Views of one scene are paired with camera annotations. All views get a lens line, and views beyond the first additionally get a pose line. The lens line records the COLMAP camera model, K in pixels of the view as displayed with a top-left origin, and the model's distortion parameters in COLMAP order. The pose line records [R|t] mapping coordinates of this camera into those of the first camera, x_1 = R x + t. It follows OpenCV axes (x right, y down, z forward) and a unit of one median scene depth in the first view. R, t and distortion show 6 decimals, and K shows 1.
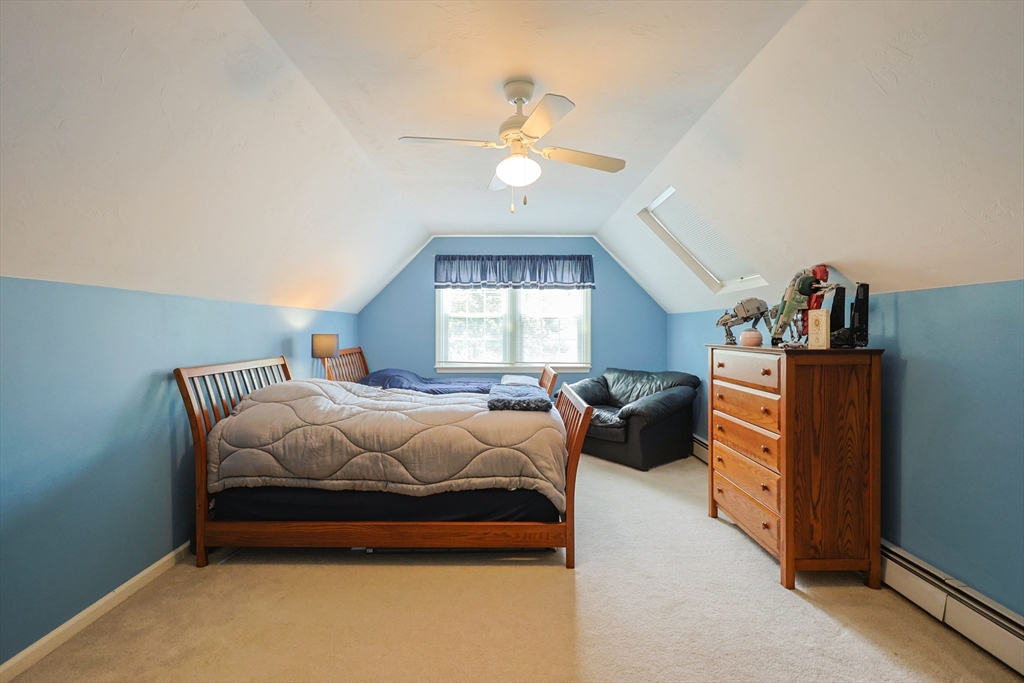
lens RADIAL K [[432.8, 0, 512.8], [0, 432.8, 337.9], [0, 0, 1]] dist [-0.001991, 0.000033]
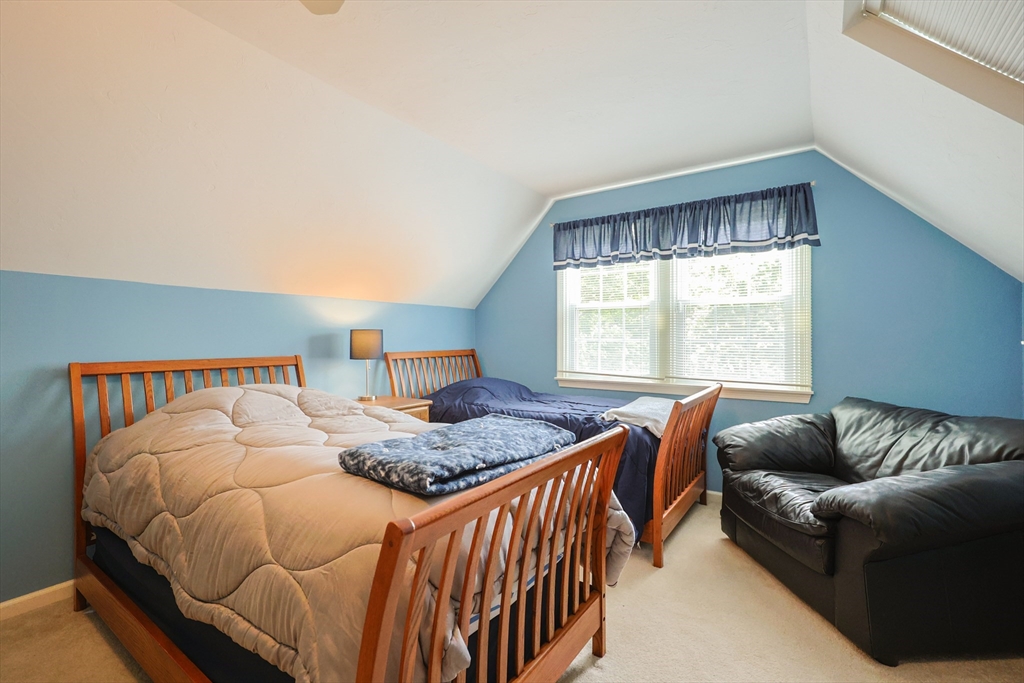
lens RADIAL K [[450.7, 0, 513.2], [0, 450.7, 335.7], [0, 0, 1]] dist [0.000084, 0.000075]
pose [[0.827434, -0.002915, -0.561555, 0.229096], [-0.009914, 0.999755, -0.019799, 0.013987], [0.561475, 0.021950, 0.827202, 0.406875]]
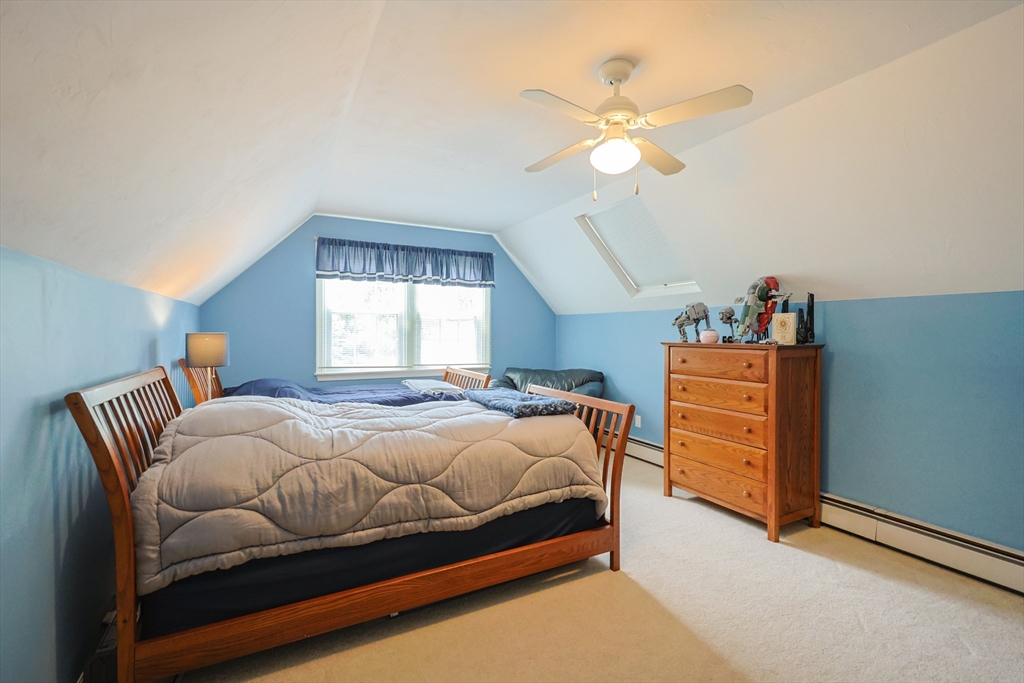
lens RADIAL K [[435.8, 0, 509.3], [0, 435.8, 341.8], [0, 0, 1]] dist [-0.000914, 0.000312]
pose [[0.890299, -0.008139, 0.455304, -0.280942], [0.004737, 0.999952, 0.008613, 0.001150], [-0.455352, -0.005511, 0.890294, 0.122482]]
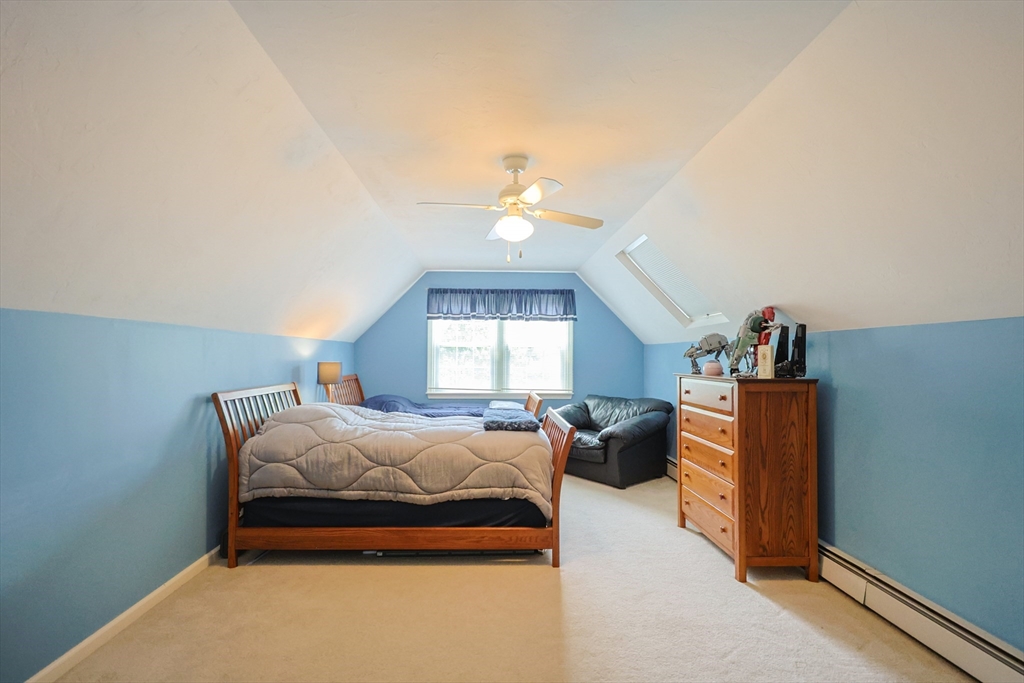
lens RADIAL K [[435.6, 0, 500.9], [0, 435.6, 355.7], [0, 0, 1]] dist [0.000153, -0.000010]
pose [[0.999845, 0.005538, 0.016737, -0.019407], [-0.005189, 0.999770, -0.020813, -0.003961], [-0.016849, 0.020723, 0.999643, -0.090952]]
